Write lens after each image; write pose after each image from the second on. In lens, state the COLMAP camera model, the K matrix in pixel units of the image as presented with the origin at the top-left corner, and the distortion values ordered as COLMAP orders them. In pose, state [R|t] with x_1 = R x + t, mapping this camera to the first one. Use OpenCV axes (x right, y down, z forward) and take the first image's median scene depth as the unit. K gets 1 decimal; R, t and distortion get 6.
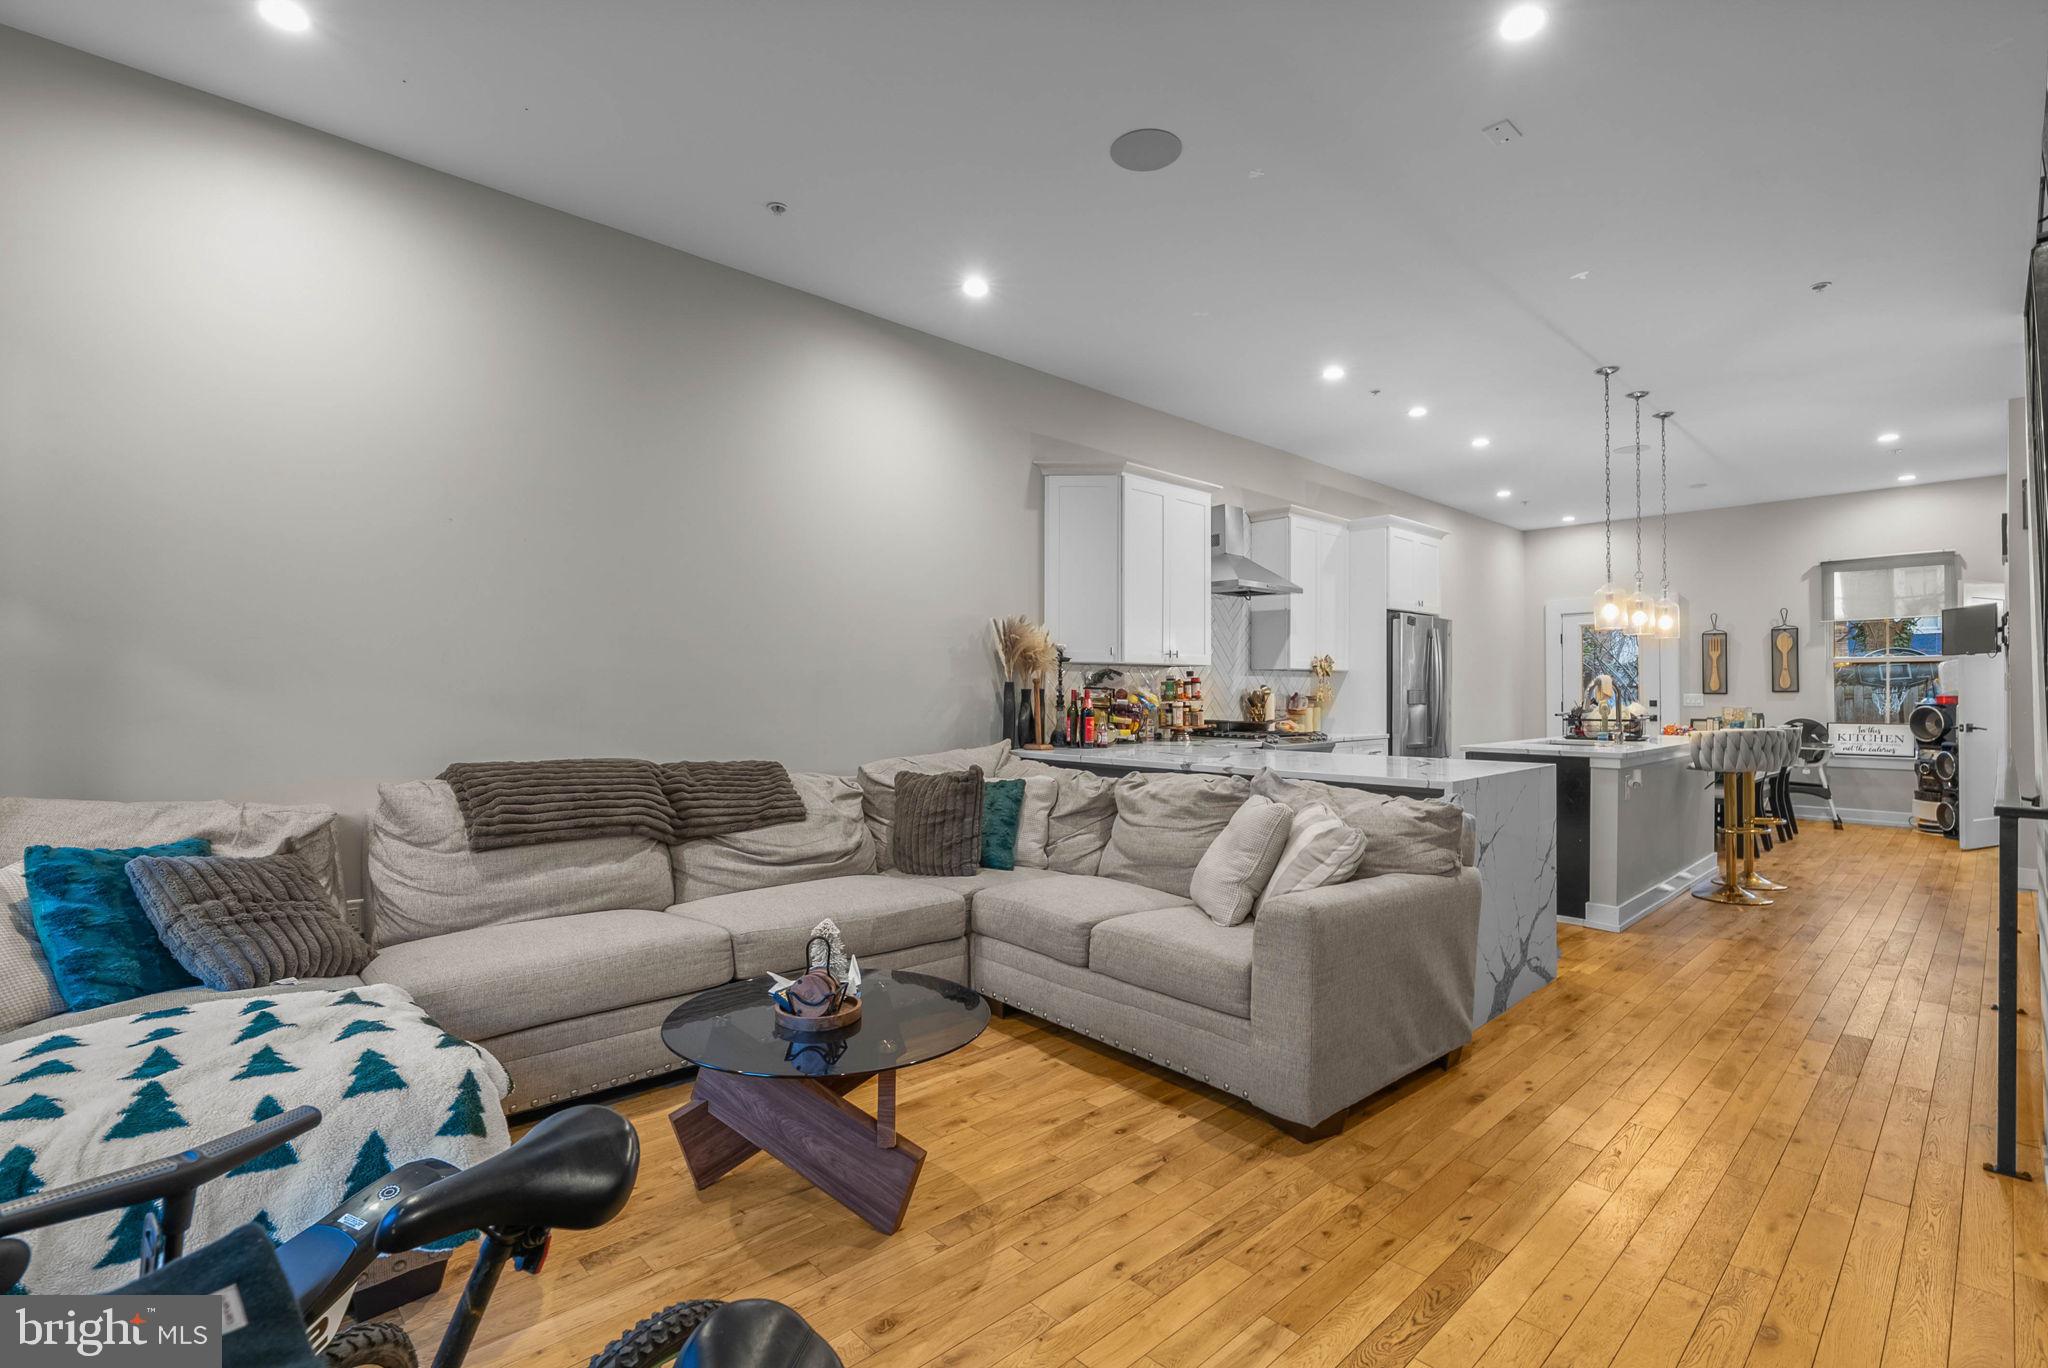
lens RADIAL K [[936.7, 0, 1014.6], [0, 936.7, 685.7], [0, 0, 1]] dist [-0.011287, 0.003130]
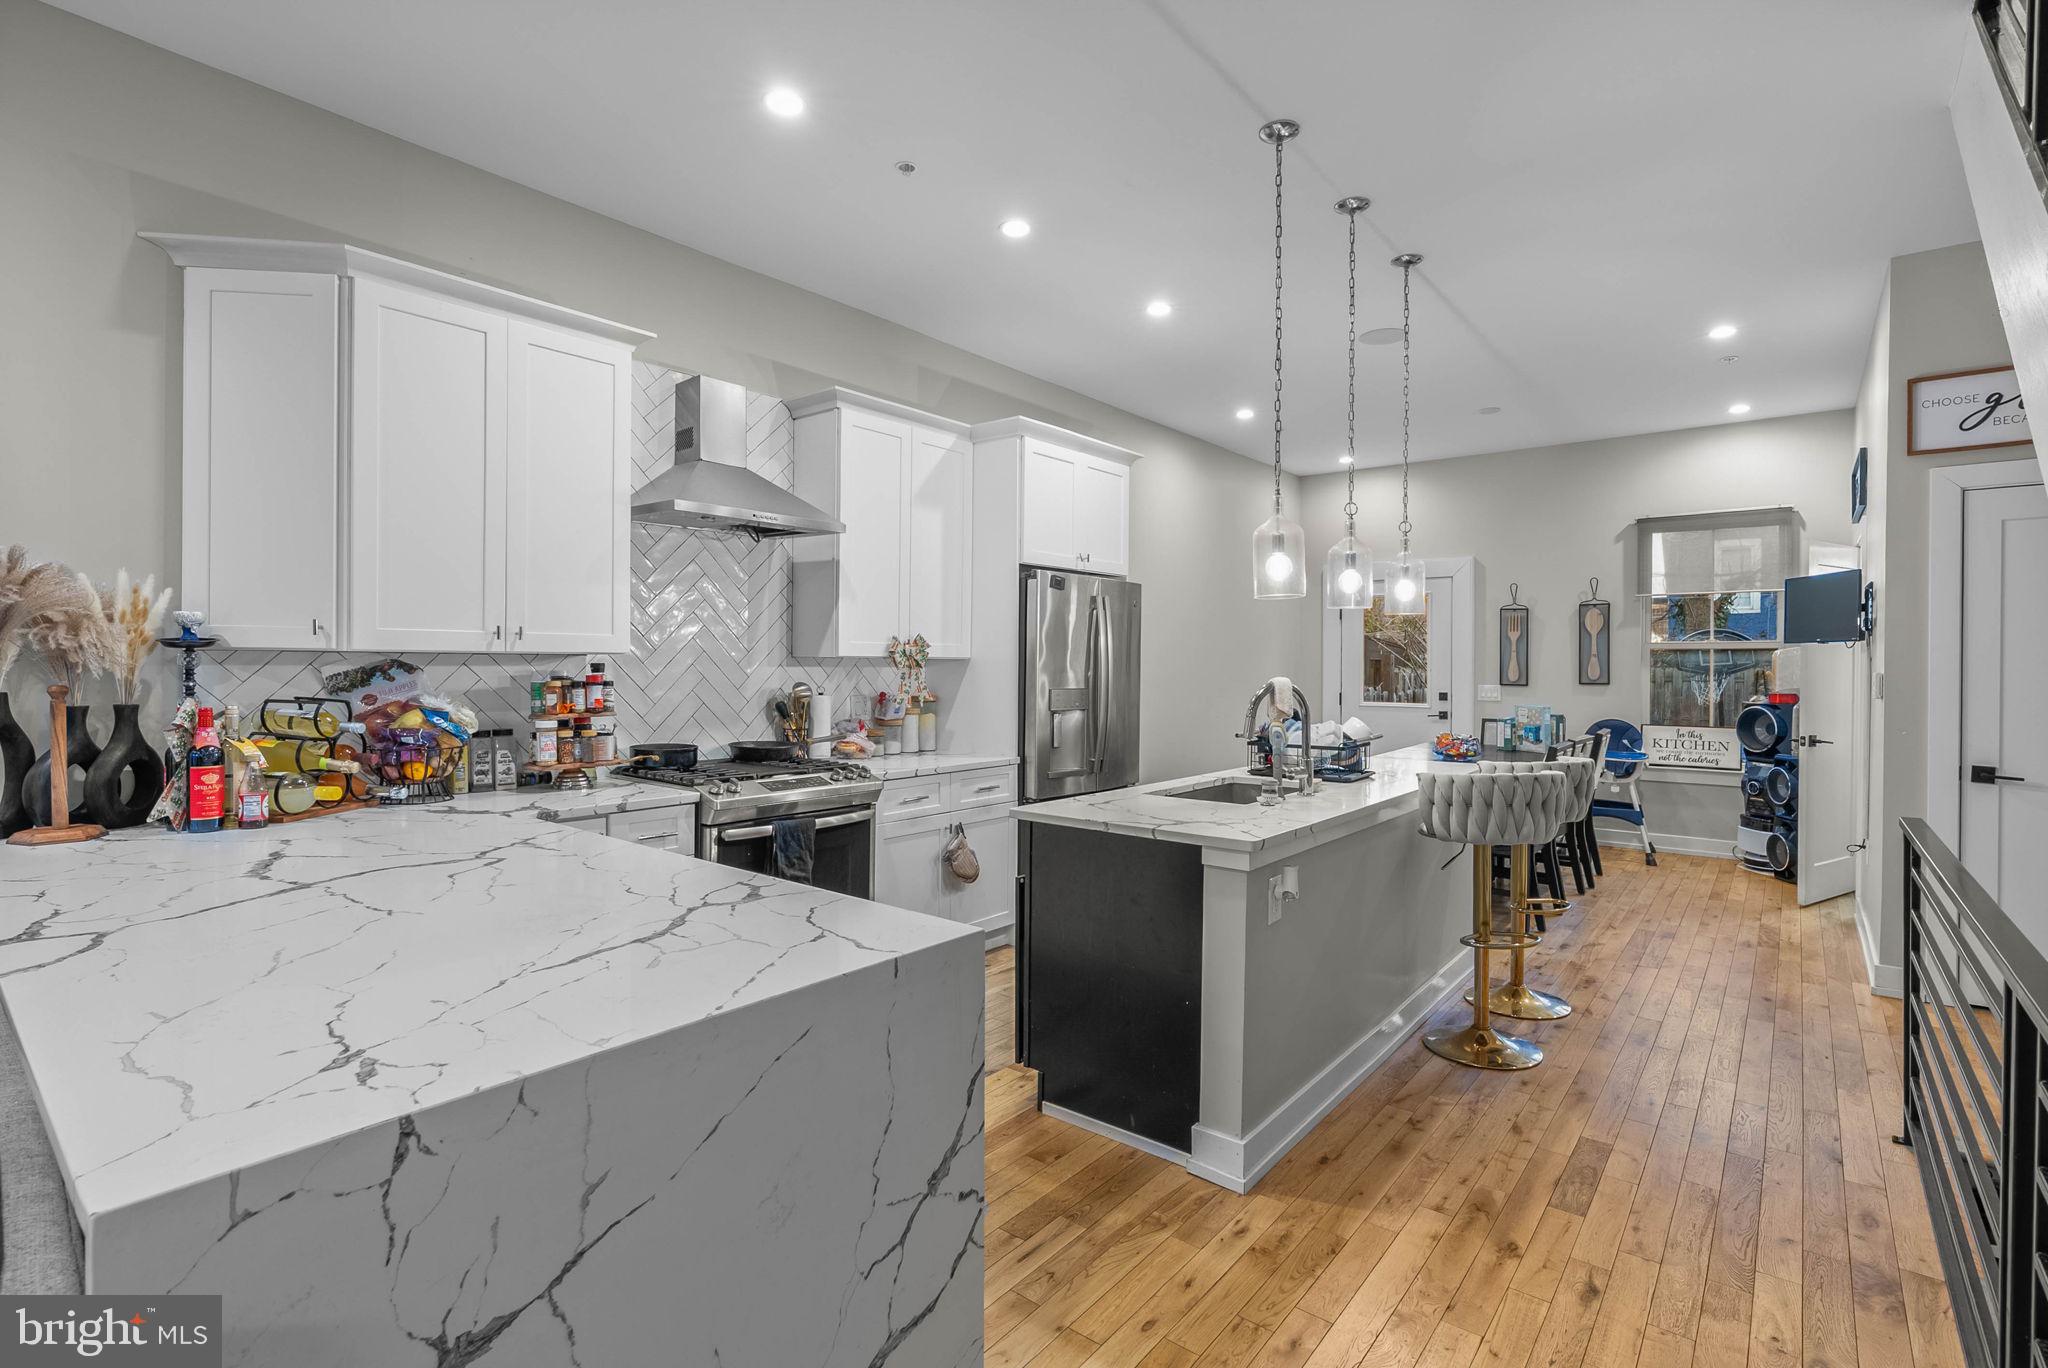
lens RADIAL K [[936.7, 0, 1028.2], [0, 936.7, 672.7], [0, 0, 1]] dist [-0.011287, 0.003130]
pose [[0.991589, 0.003358, 0.129384, 0.299855], [-0.005688, 0.999828, 0.017645, -0.017026], [-0.129303, -0.018233, 0.991438, 0.332887]]
